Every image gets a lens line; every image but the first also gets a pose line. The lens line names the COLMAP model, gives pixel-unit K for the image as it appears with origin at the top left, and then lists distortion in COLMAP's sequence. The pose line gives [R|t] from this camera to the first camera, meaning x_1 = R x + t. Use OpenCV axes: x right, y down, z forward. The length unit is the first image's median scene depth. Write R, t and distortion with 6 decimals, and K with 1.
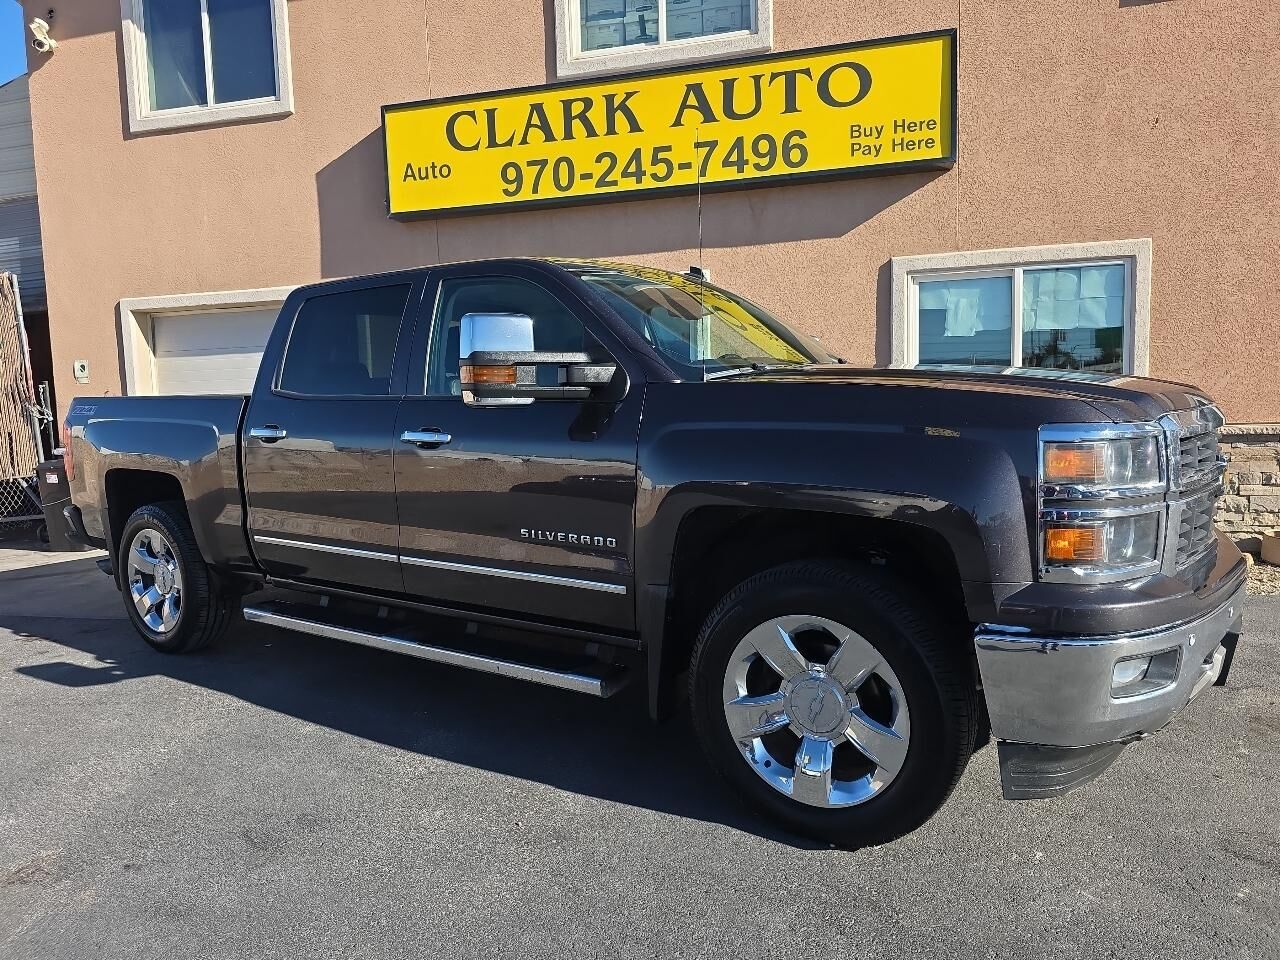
lens RADIAL K [[855.7, 0, 638.8], [0, 855.7, 478.1], [0, 0, 1]] dist [0.043823, -0.036775]
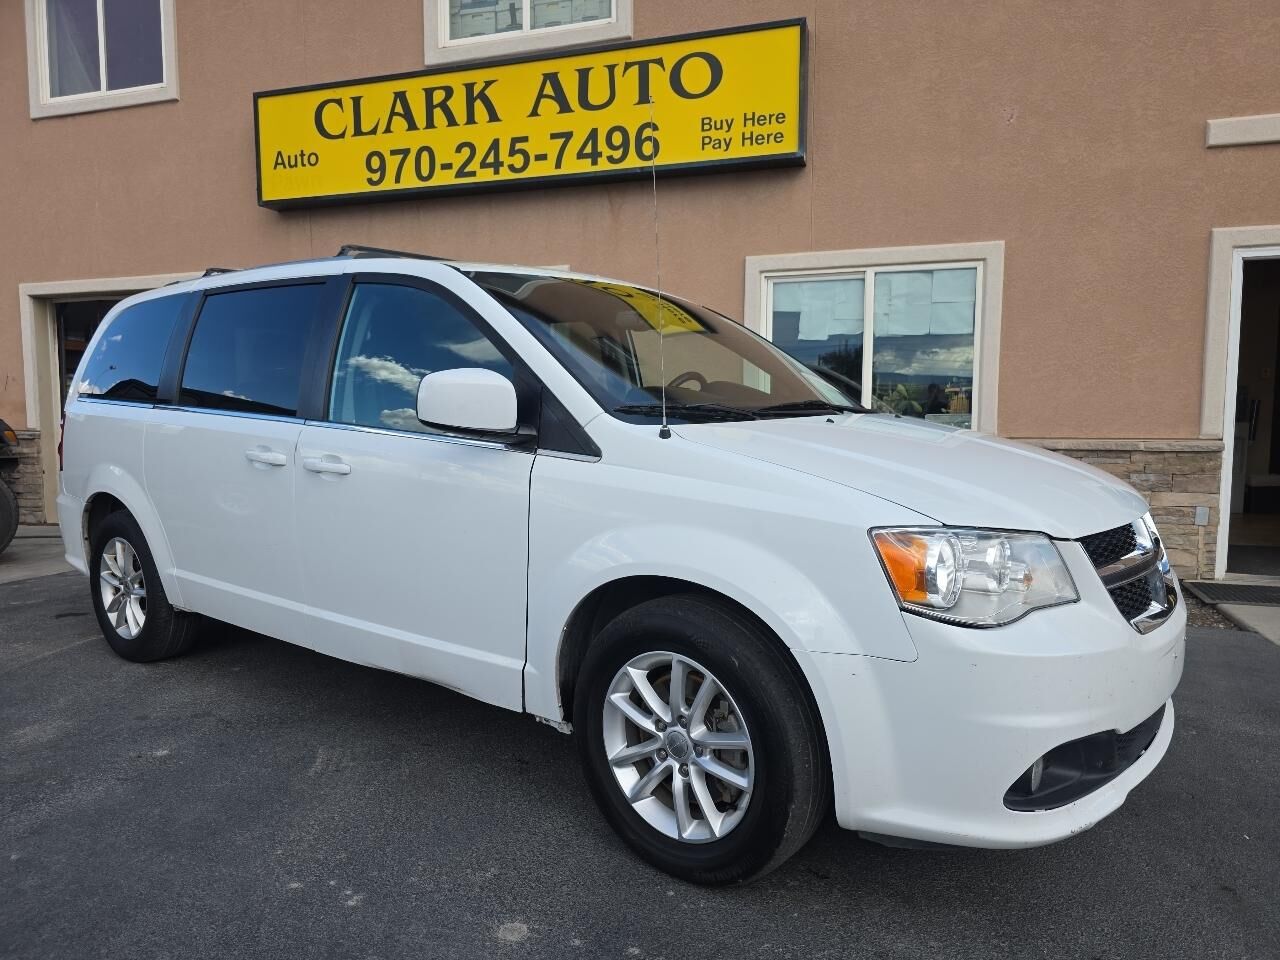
lens RADIAL K [[855.7, 0, 642.7], [0, 855.7, 491.8], [0, 0, 1]] dist [0.043823, -0.036775]
pose [[0.998331, 0.034504, -0.046306, 0.224237], [-0.034289, 0.999397, 0.005420, 0.006500], [0.046466, -0.003824, 0.998913, 0.028924]]
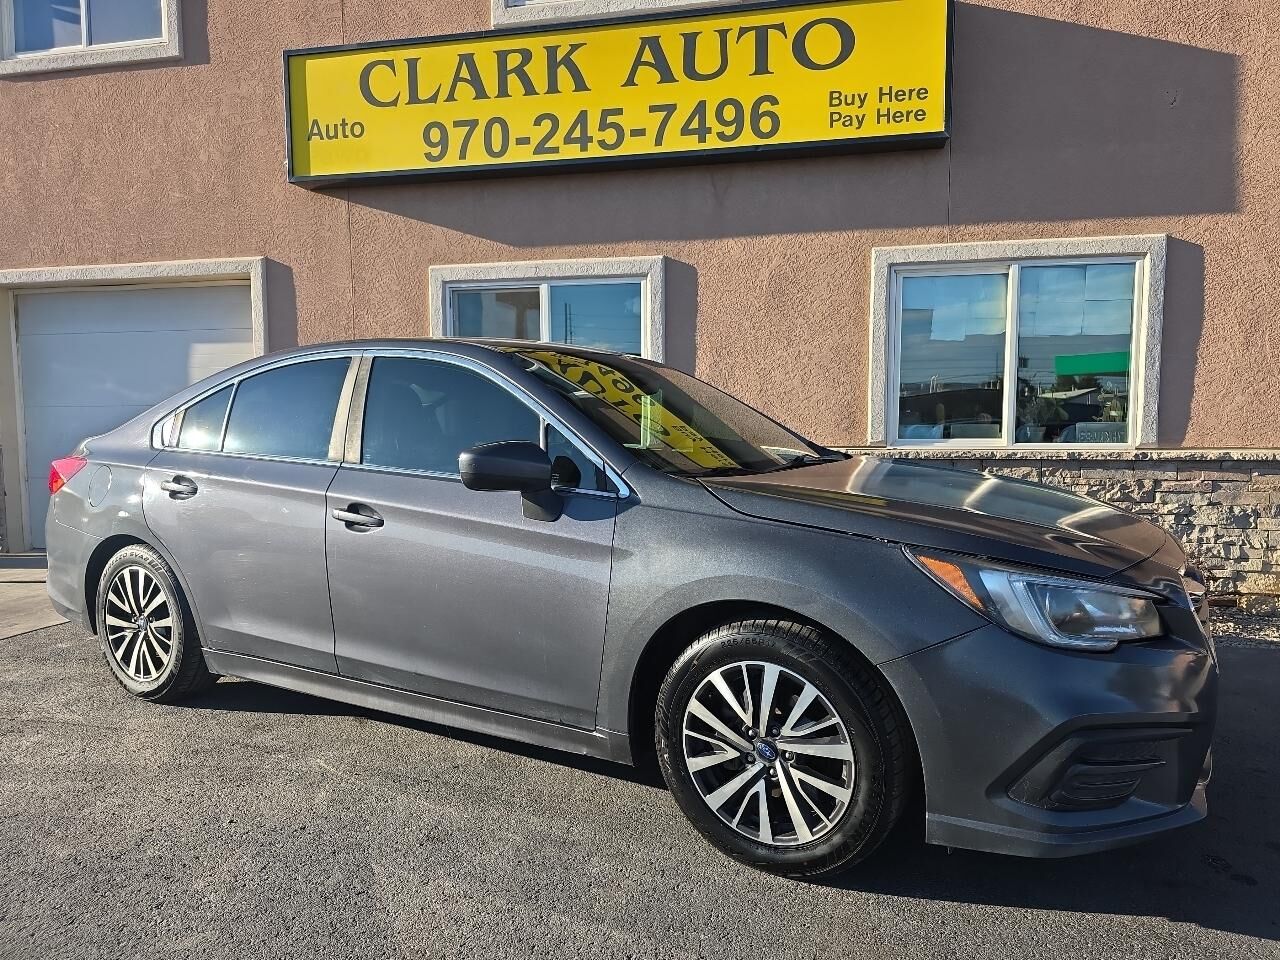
lens RADIAL K [[855.7, 0, 643.4], [0, 855.7, 491.8], [0, 0, 1]] dist [0.043823, -0.036775]
pose [[0.998194, 0.023054, 0.055471, 0.019573], [-0.022601, 0.999706, -0.008782, 0.003003], [-0.055657, 0.007513, 0.998422, 0.141915]]
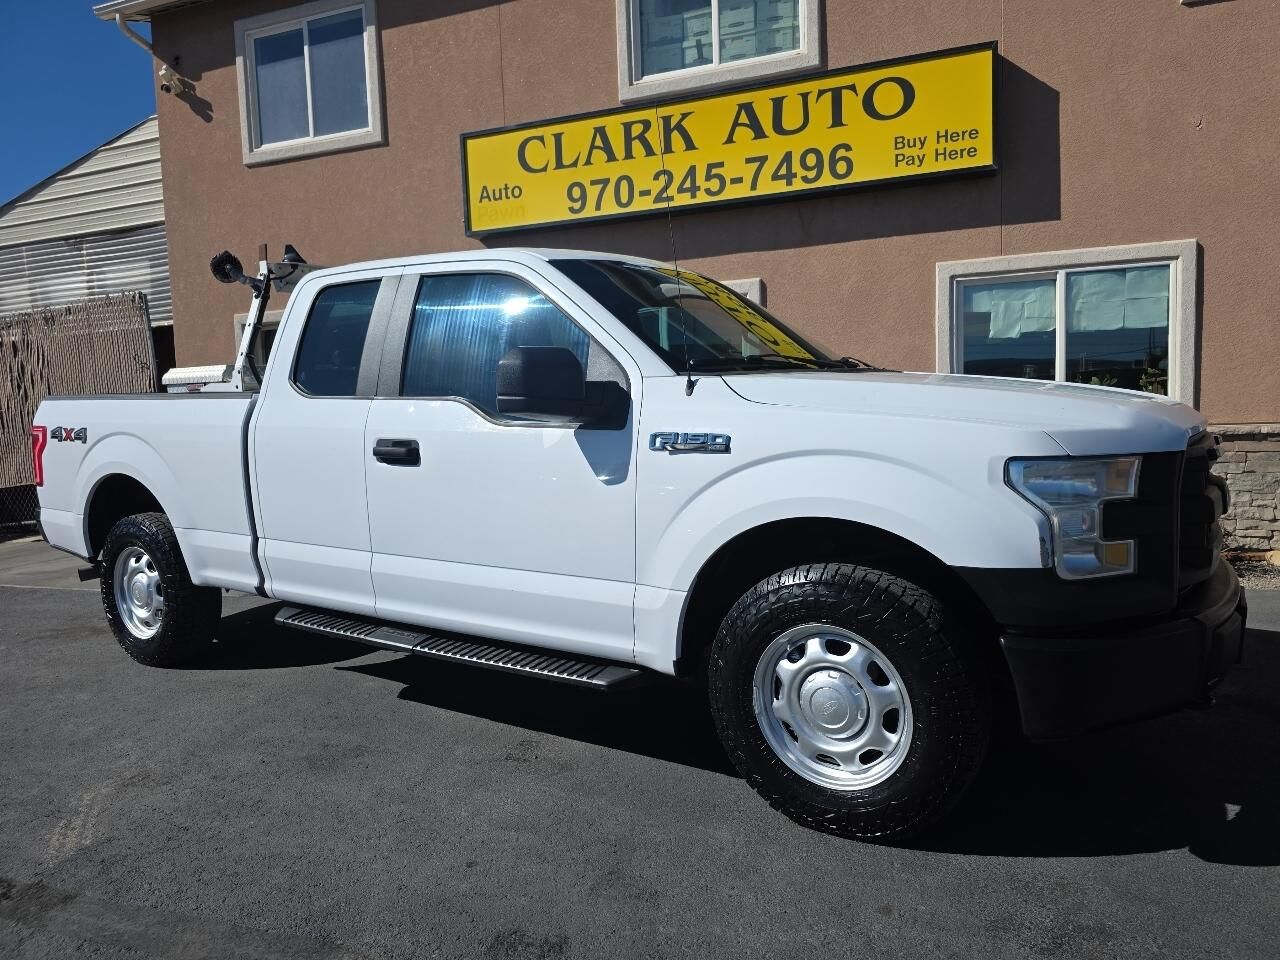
lens RADIAL K [[855.7, 0, 646.2], [0, 855.7, 480.9], [0, 0, 1]] dist [0.043823, -0.036775]
pose [[0.994961, 0.004062, -0.100177, 0.049810], [-0.004463, 0.999983, -0.003778, 0.010844], [0.100160, 0.004206, 0.994962, -0.061685]]
